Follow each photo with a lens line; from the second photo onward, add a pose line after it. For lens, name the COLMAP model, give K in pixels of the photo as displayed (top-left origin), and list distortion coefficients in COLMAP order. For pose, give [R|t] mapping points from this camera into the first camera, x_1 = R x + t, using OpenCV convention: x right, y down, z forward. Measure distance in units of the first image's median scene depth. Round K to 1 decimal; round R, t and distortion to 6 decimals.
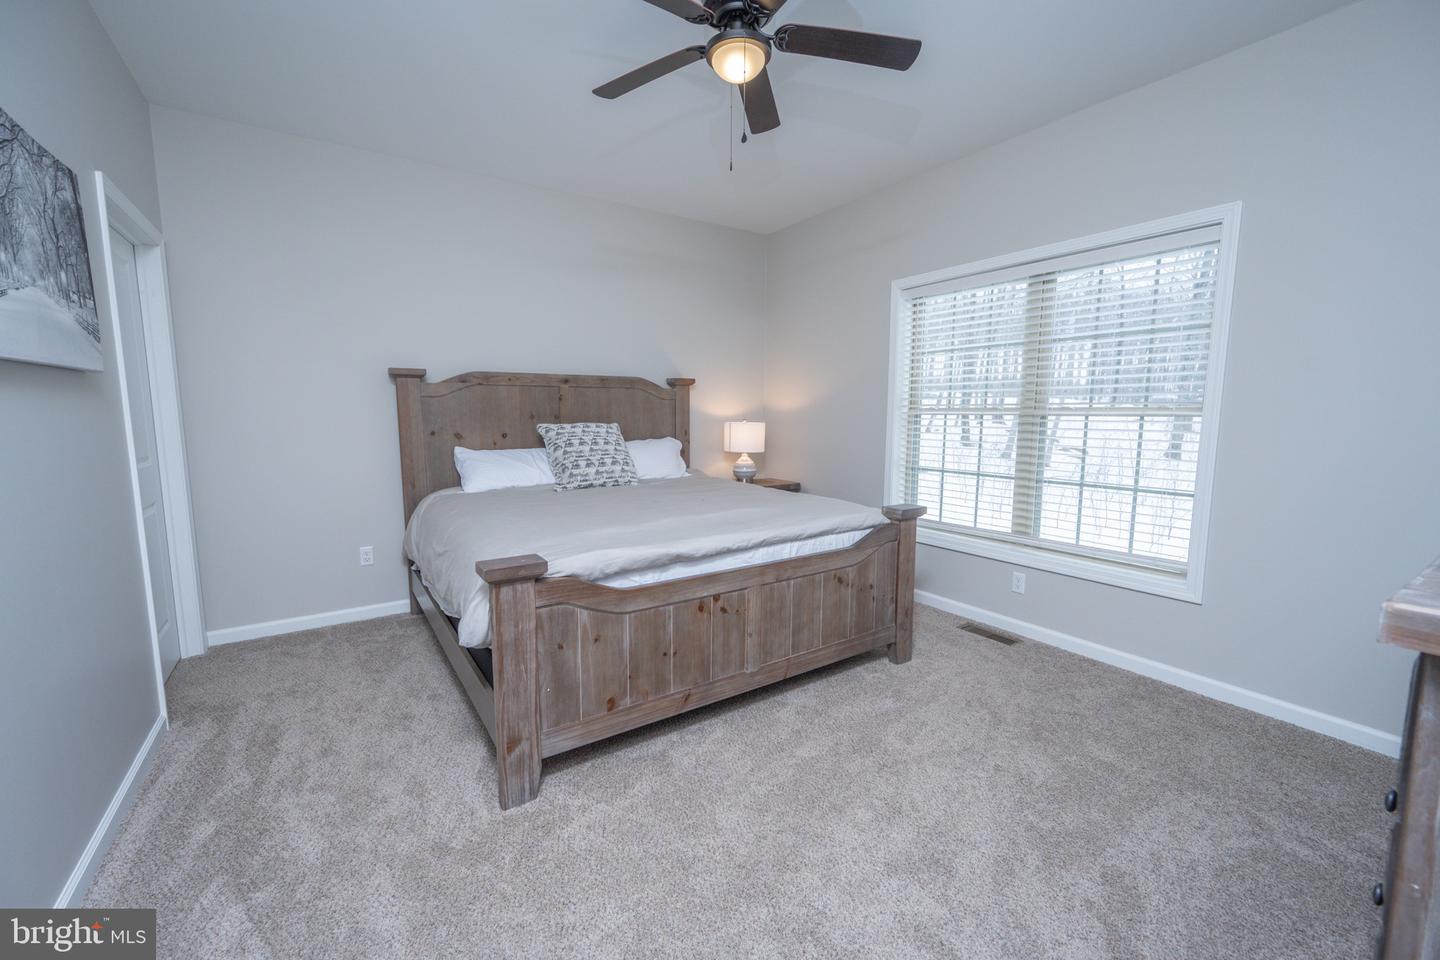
lens RADIAL K [[578.1, 0, 715.2], [0, 578.1, 479.6], [0, 0, 1]] dist [0.001001, -0.000149]
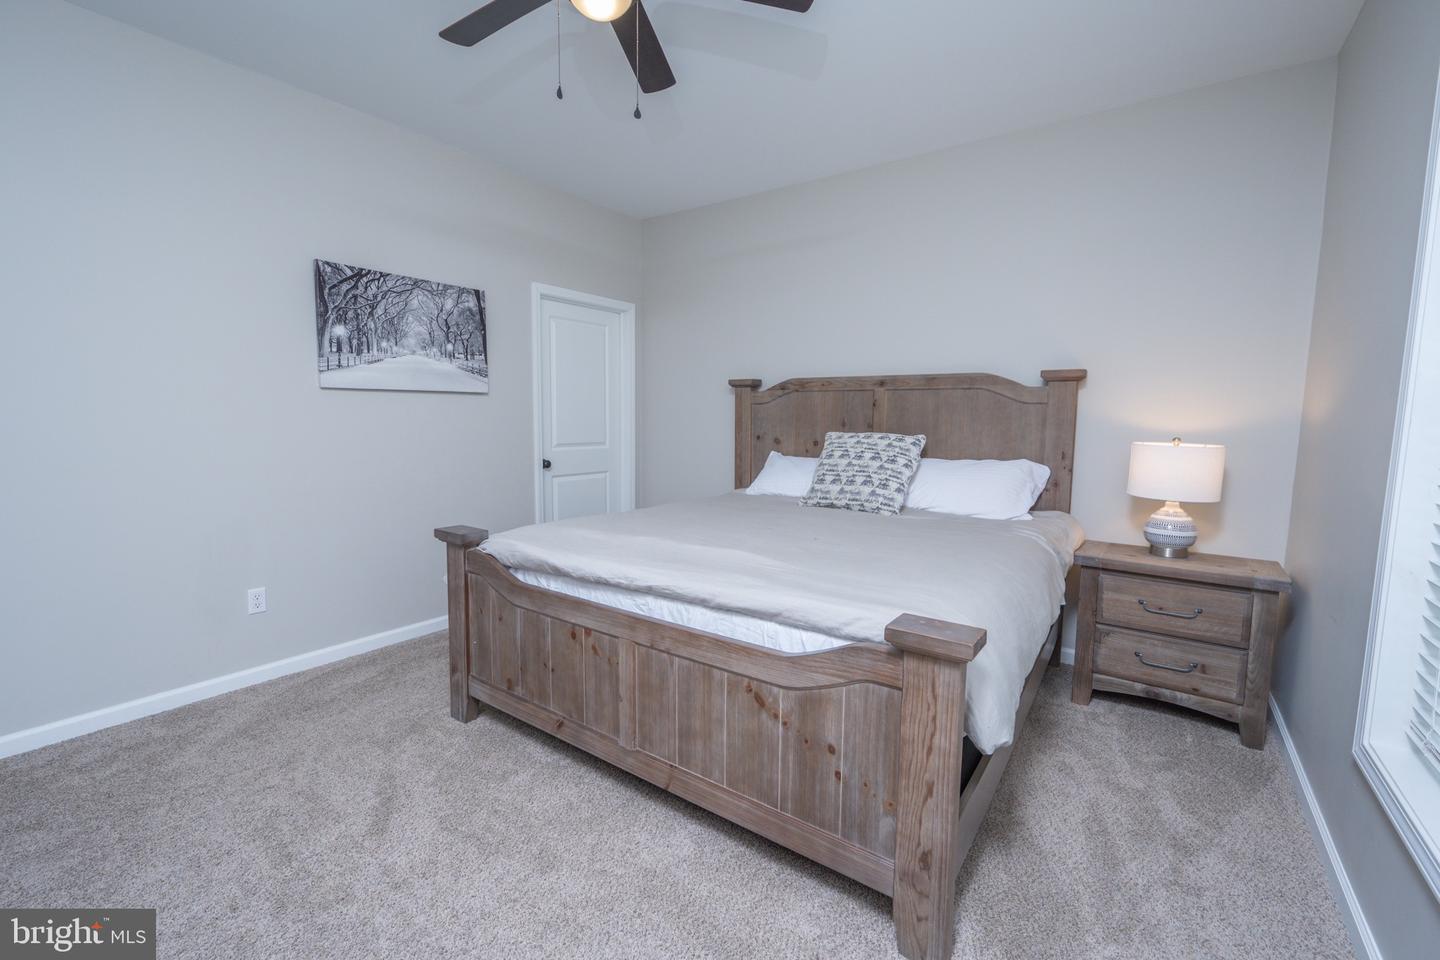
lens RADIAL K [[608.1, 0, 724.2], [0, 608.1, 475.8], [0, 0, 1]] dist [0.001022, 0.000038]
pose [[0.356954, 0.096277, -0.929147, 0.585686], [-0.123127, 0.990845, 0.055369, -0.066036], [0.925972, 0.094639, 0.365540, 0.547204]]
